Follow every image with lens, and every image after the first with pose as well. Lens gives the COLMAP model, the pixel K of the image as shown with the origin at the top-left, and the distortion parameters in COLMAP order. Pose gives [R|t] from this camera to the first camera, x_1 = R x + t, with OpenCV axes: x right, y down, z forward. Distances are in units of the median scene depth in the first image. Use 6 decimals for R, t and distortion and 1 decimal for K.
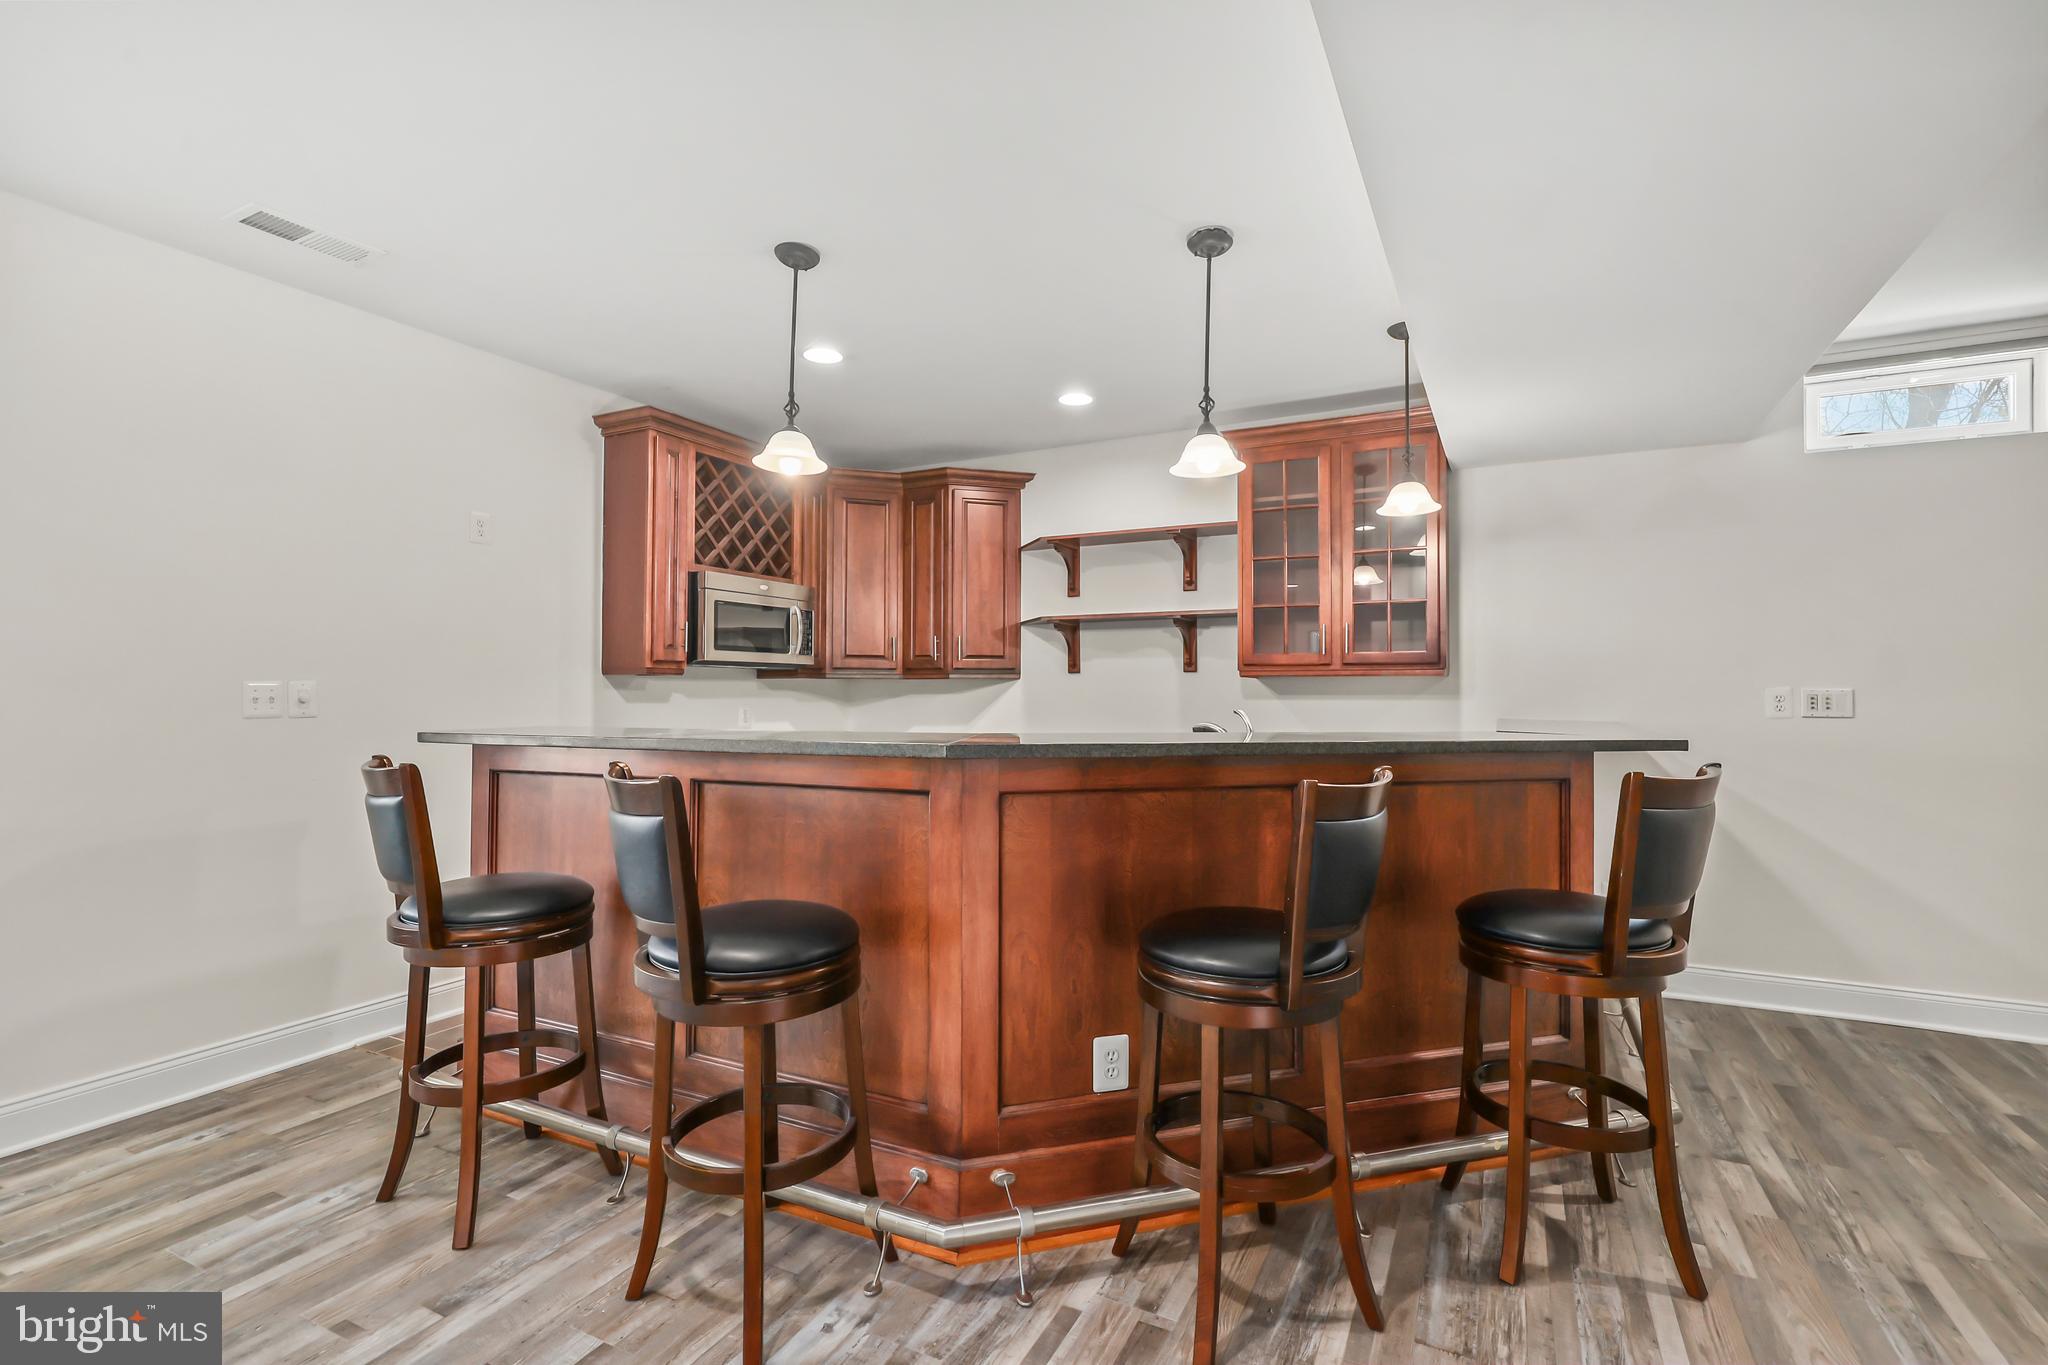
lens RADIAL K [[951.6, 0, 1025.3], [0, 951.6, 686.3], [0, 0, 1]] dist [-0.000519, -0.000023]
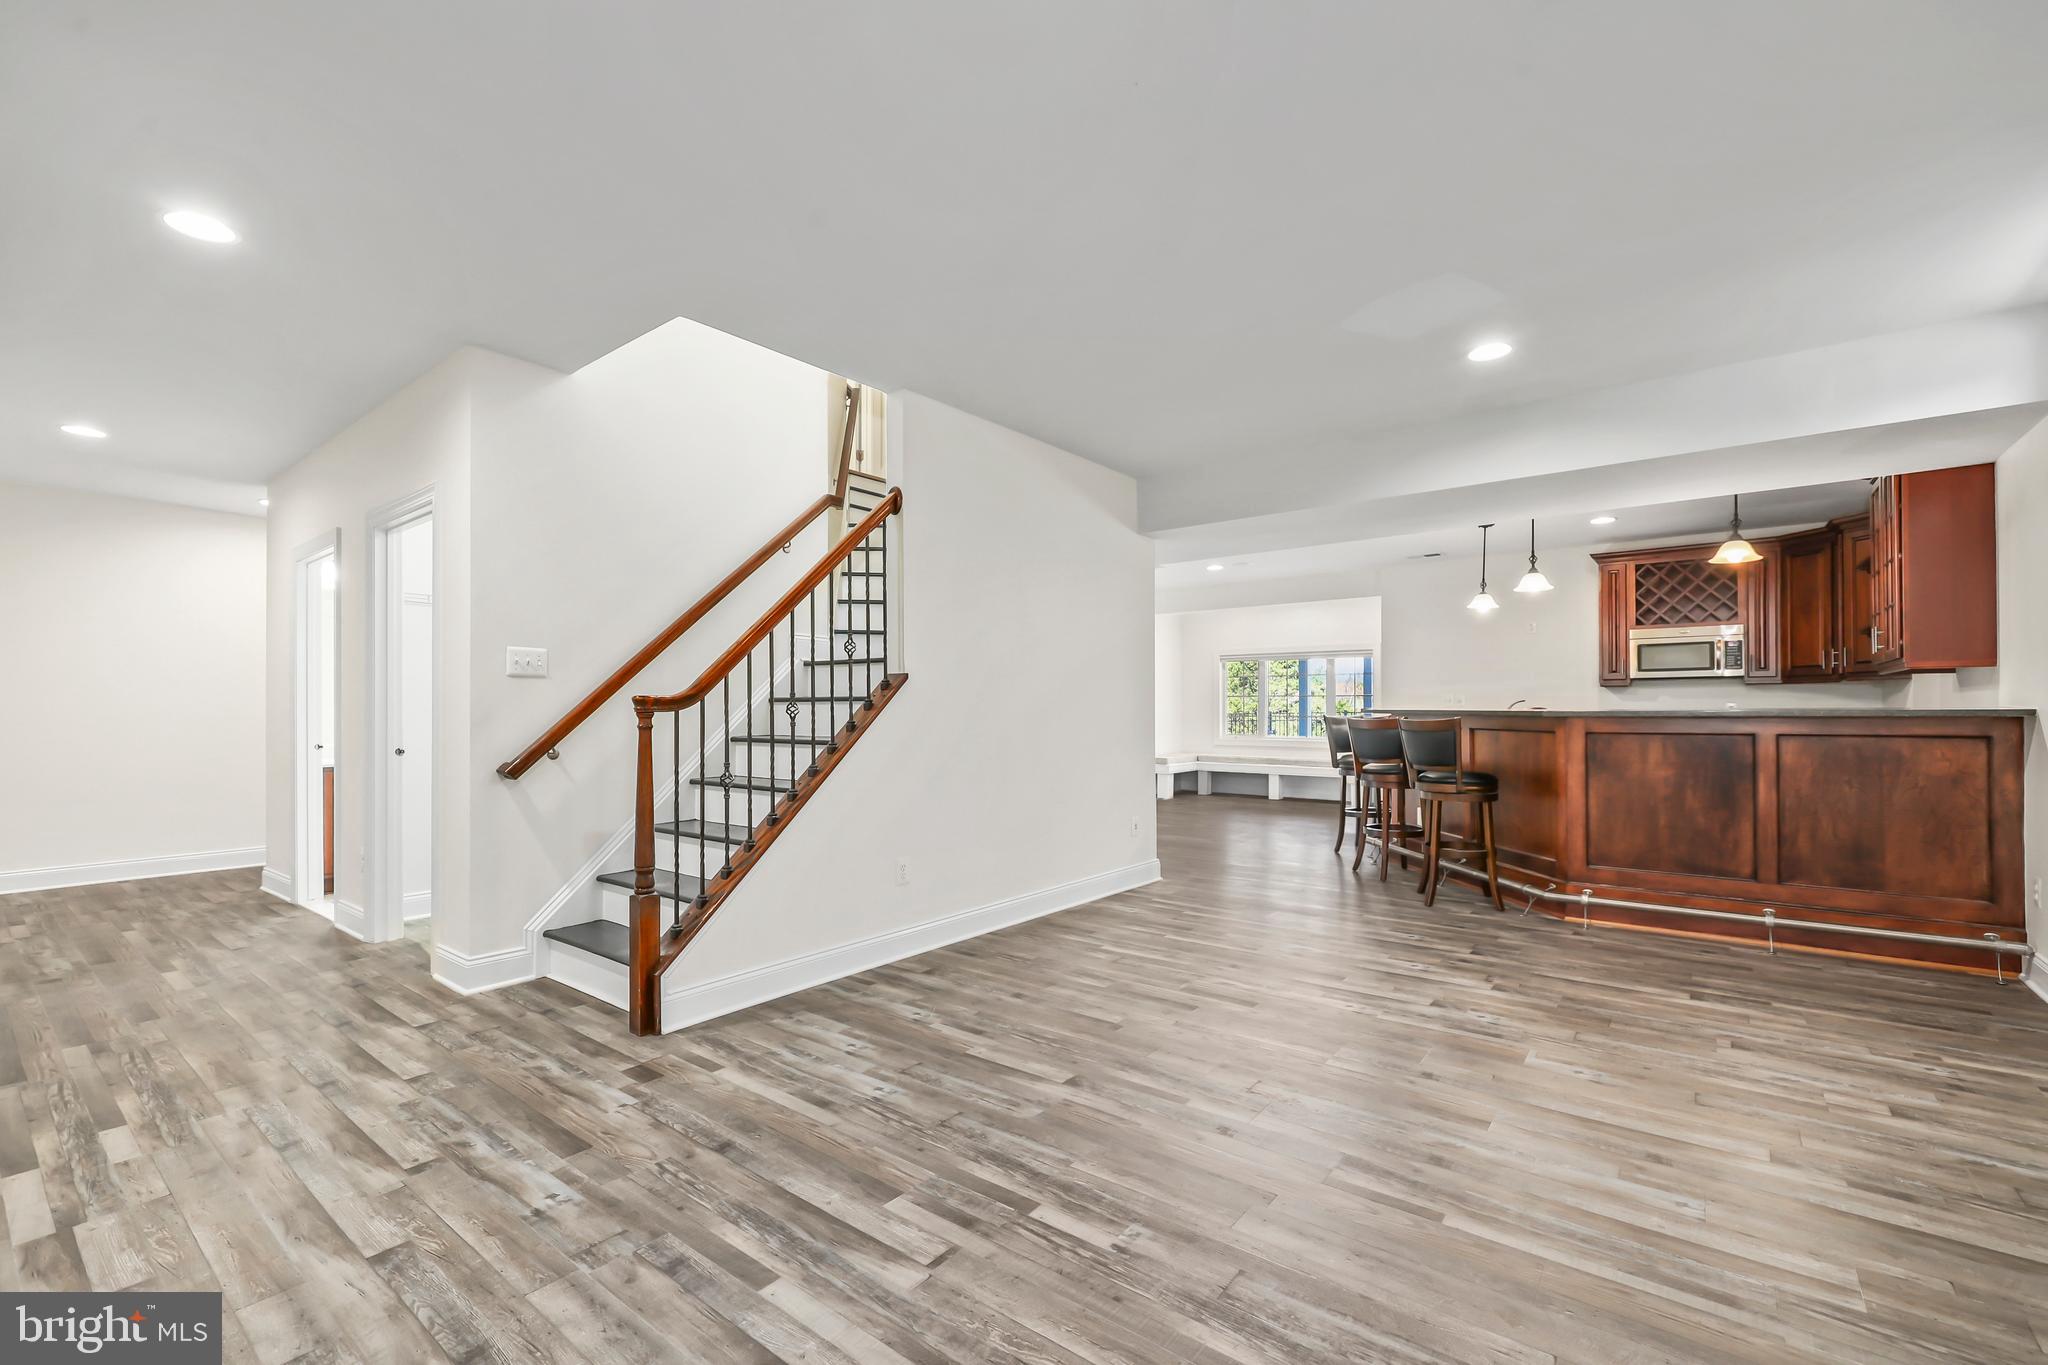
lens RADIAL K [[845.7, 0, 1024.5], [0, 845.7, 697.4], [0, 0, 1]] dist [0.000712, 0.000082]
pose [[-0.185041, -0.013087, -0.982644, 1.505833], [0.020368, 0.999645, -0.017149, 0.015276], [0.982520, -0.023188, -0.184709, 0.130800]]
